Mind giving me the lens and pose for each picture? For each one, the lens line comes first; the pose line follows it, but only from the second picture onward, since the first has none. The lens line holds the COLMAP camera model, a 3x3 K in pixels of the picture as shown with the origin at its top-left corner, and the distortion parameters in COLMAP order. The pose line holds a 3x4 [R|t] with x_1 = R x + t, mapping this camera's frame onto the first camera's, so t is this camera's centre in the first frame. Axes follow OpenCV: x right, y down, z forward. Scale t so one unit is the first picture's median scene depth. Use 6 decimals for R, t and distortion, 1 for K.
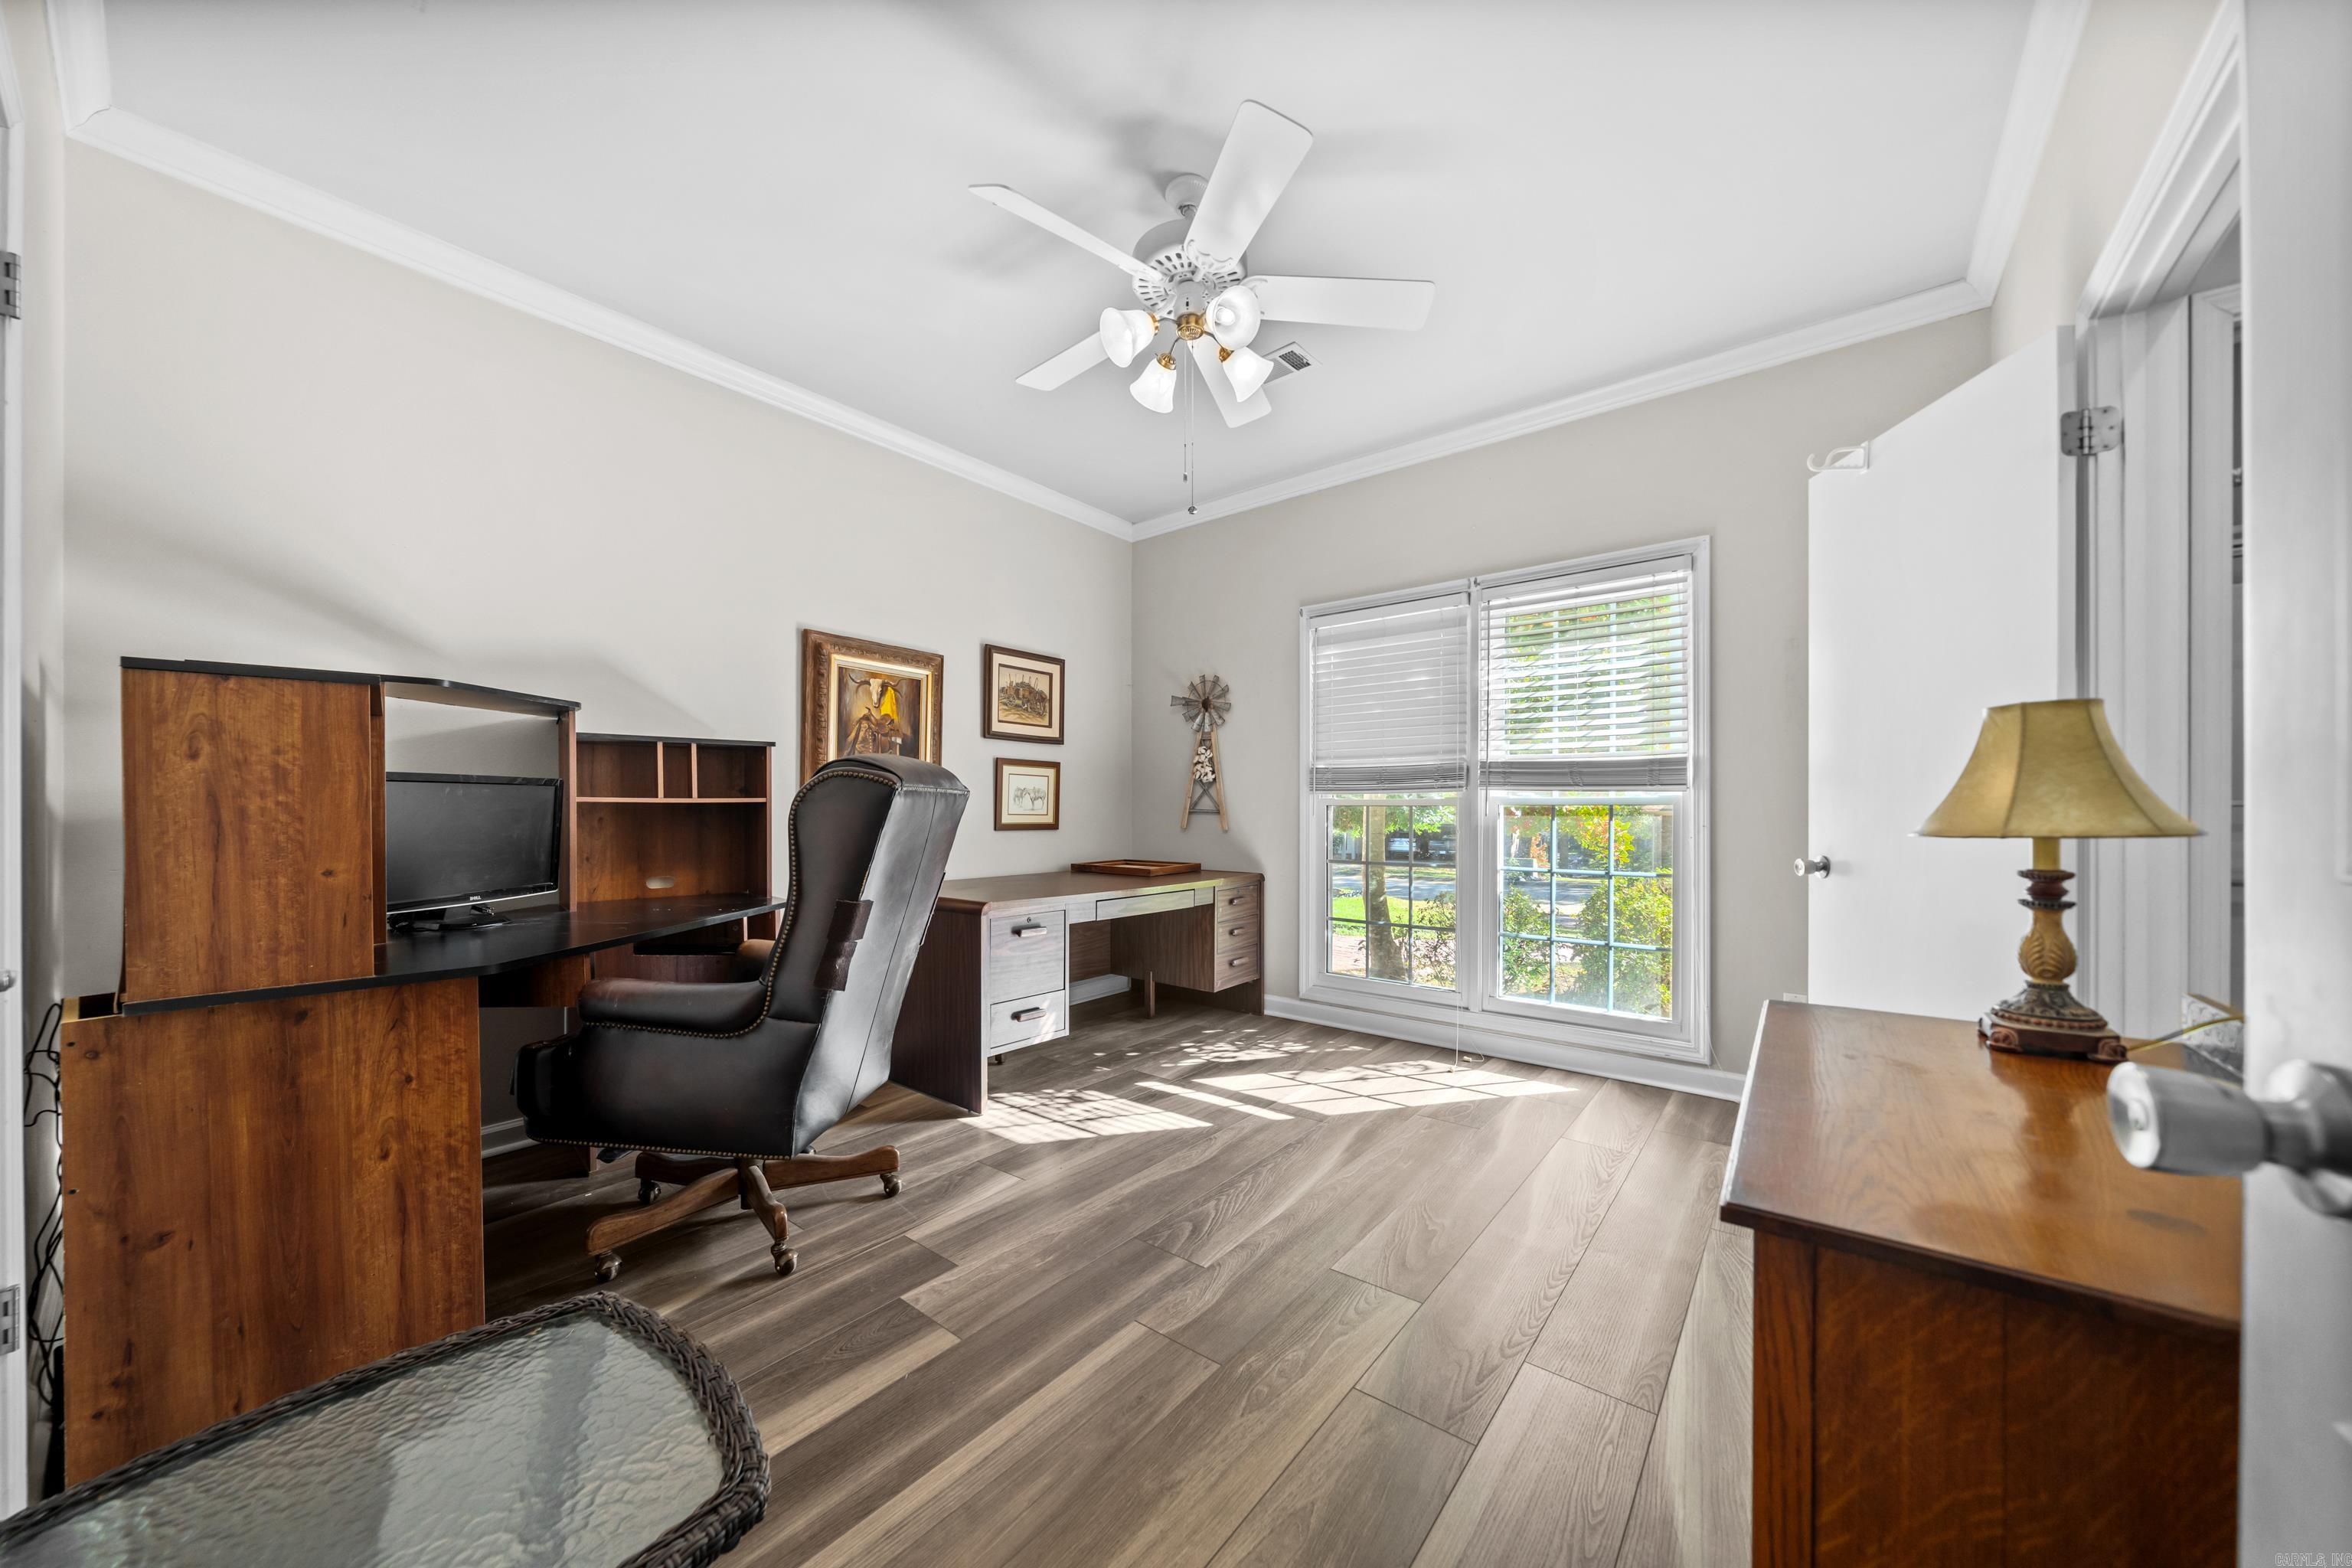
lens RADIAL K [[816.3, 0, 1178.7], [0, 816.3, 791.8], [0, 0, 1]] dist [-0.002347, -0.000159]
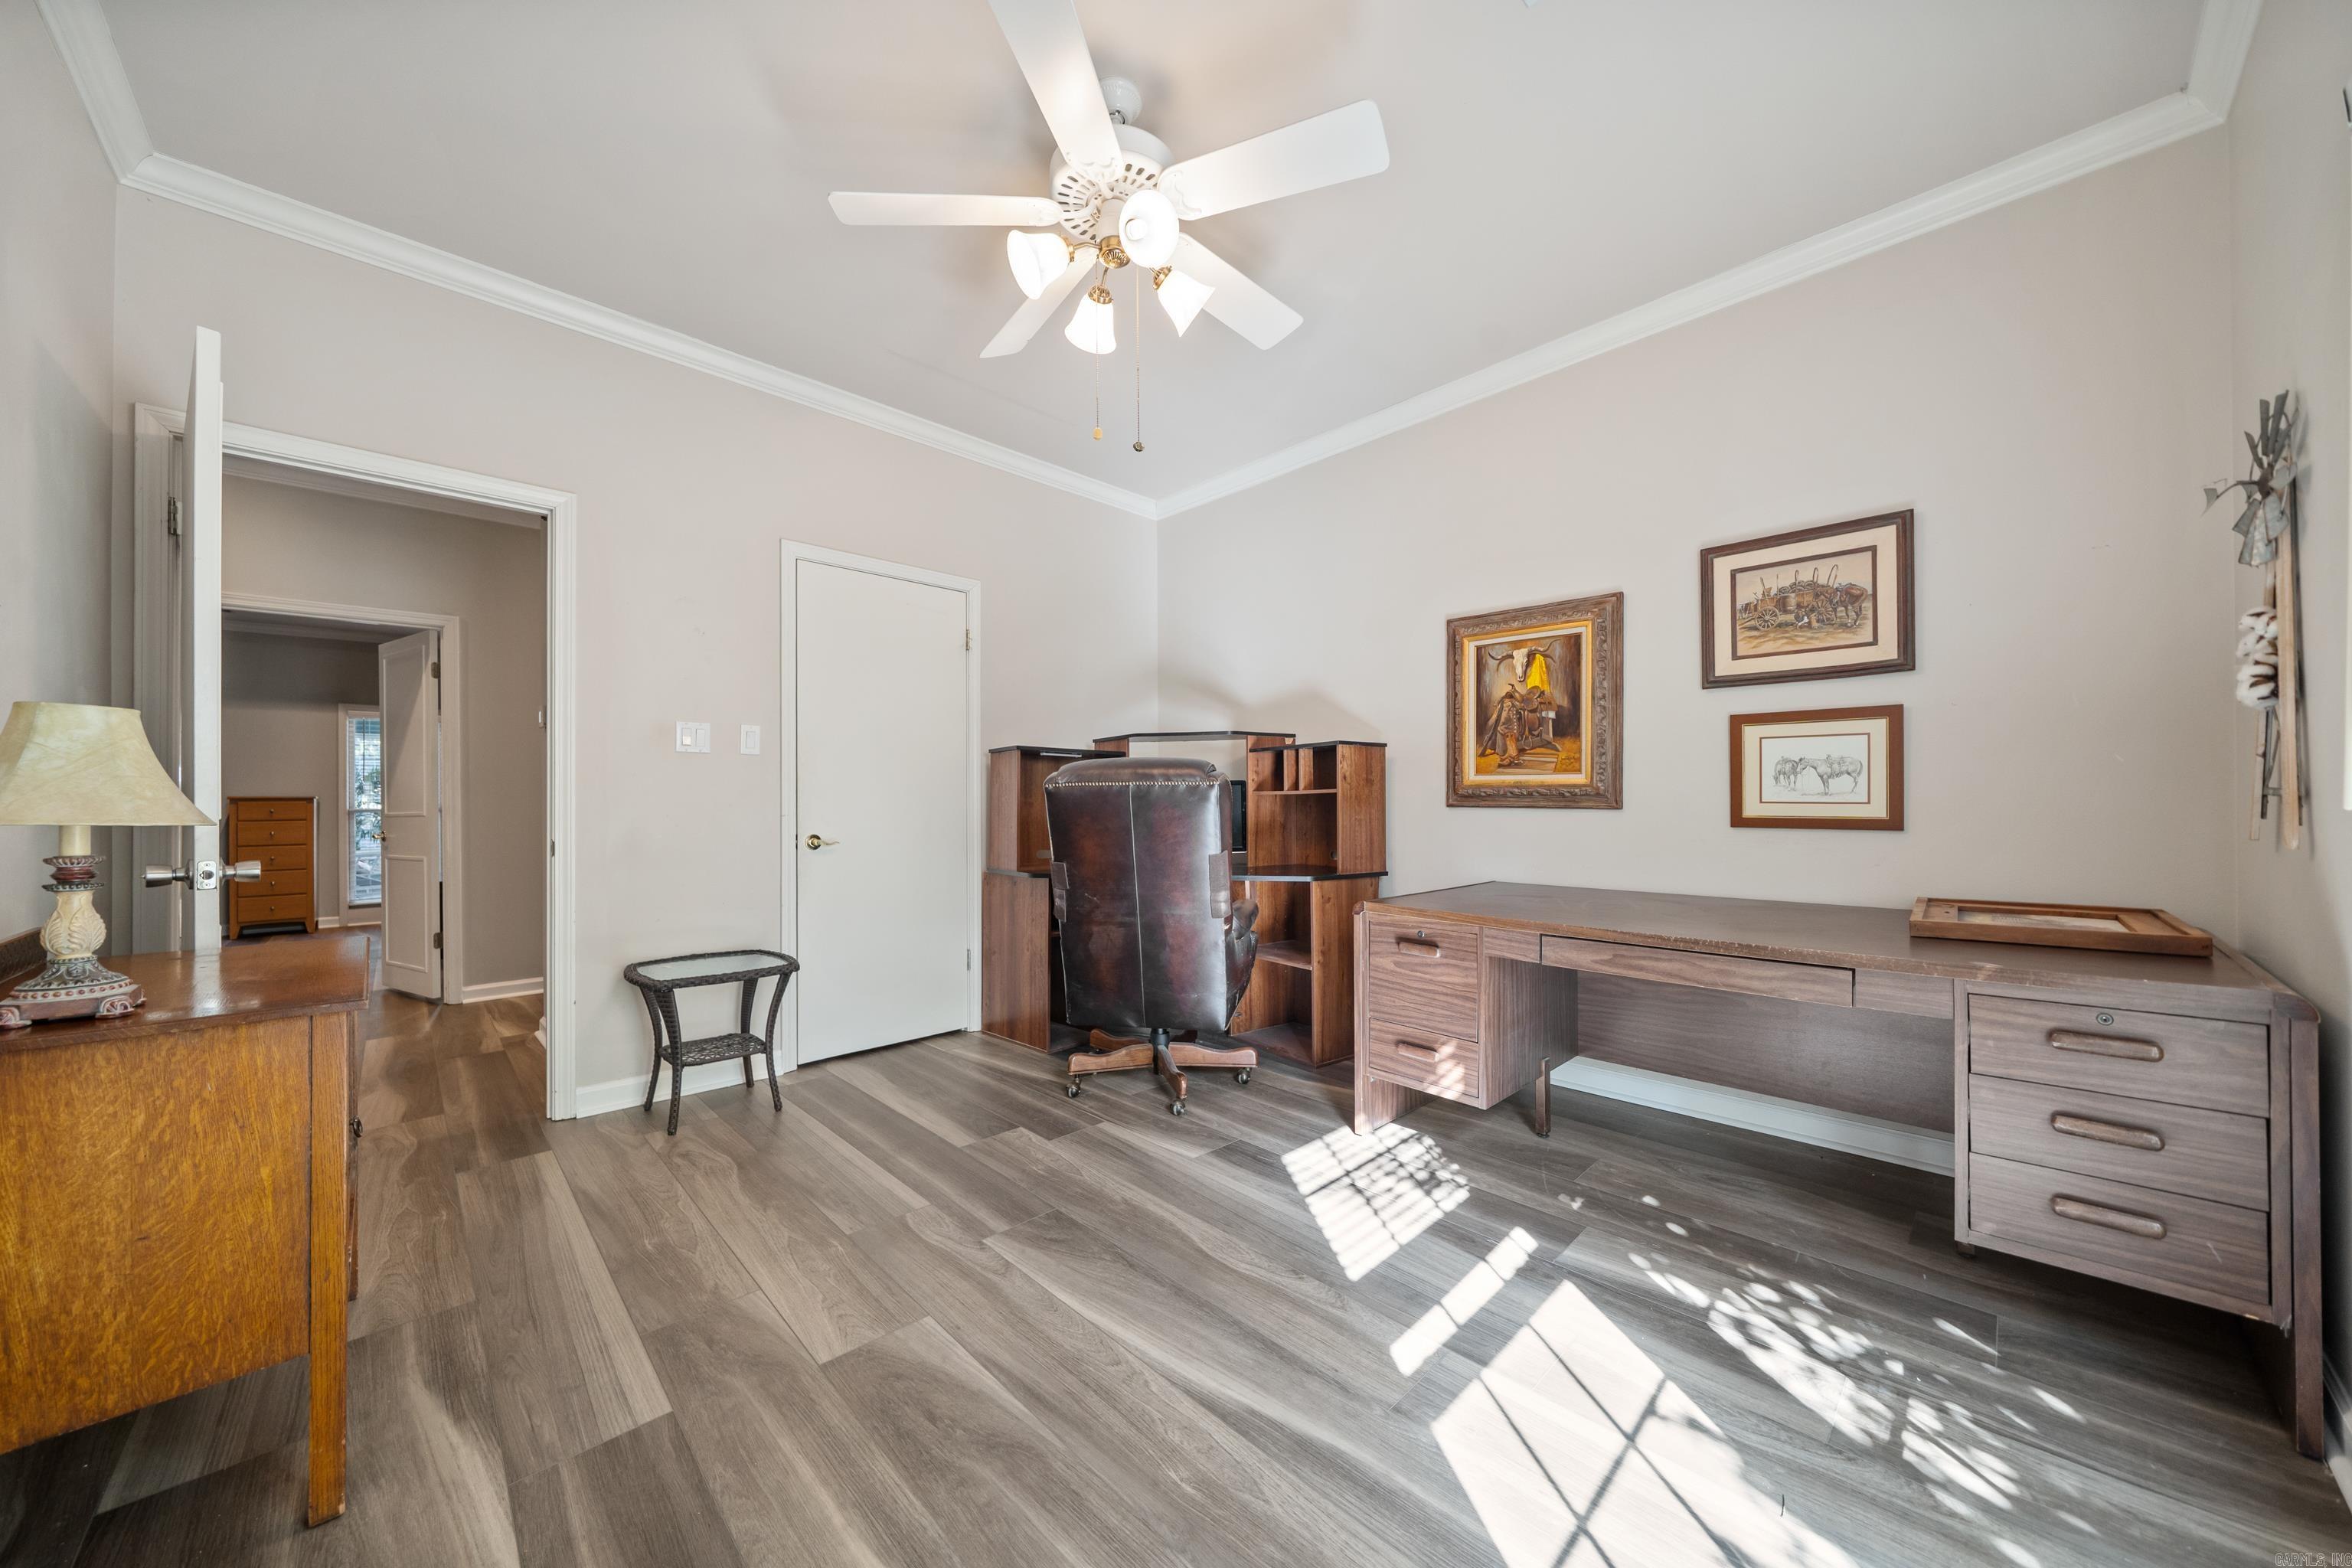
lens RADIAL K [[816.3, 0, 1178.7], [0, 816.3, 791.8], [0, 0, 1]] dist [-0.002347, -0.000159]
pose [[-0.130913, -0.010939, -0.991334, 0.606772], [0.029912, 0.999440, -0.014979, 0.019774], [0.990943, -0.031614, -0.130512, 0.819836]]
